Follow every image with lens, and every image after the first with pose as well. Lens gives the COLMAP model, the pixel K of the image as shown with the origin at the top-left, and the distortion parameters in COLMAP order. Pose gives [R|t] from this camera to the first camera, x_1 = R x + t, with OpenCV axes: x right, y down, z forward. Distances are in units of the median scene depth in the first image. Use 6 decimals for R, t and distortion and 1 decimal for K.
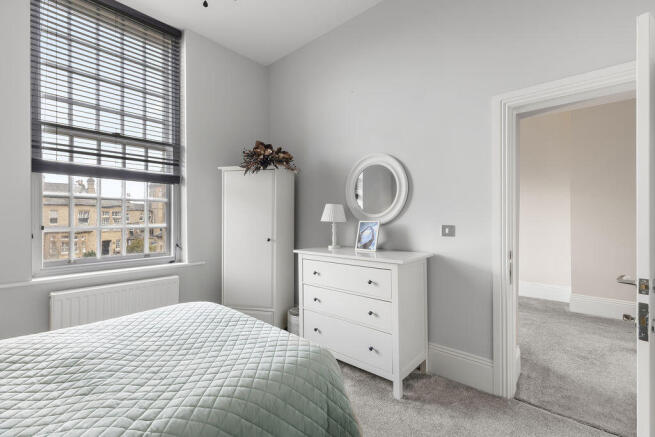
lens RADIAL K [[292.5, 0, 326.7], [0, 292.5, 215.9], [0, 0, 1]] dist [0.003340, 0.000133]
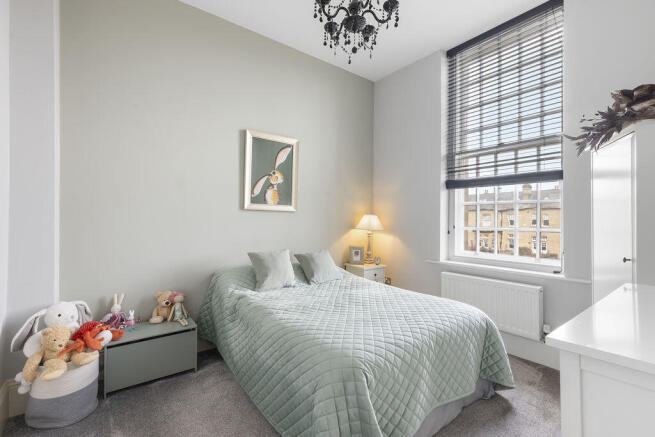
lens RADIAL K [[292.5, 0, 326.7], [0, 292.5, 216.6], [0, 0, 1]] dist [0.003340, 0.000133]
pose [[-0.201388, -0.009328, -0.979467, 0.488339], [-0.000704, 0.999956, -0.009378, 0.003660], [0.979511, -0.001199, -0.201386, 0.573345]]
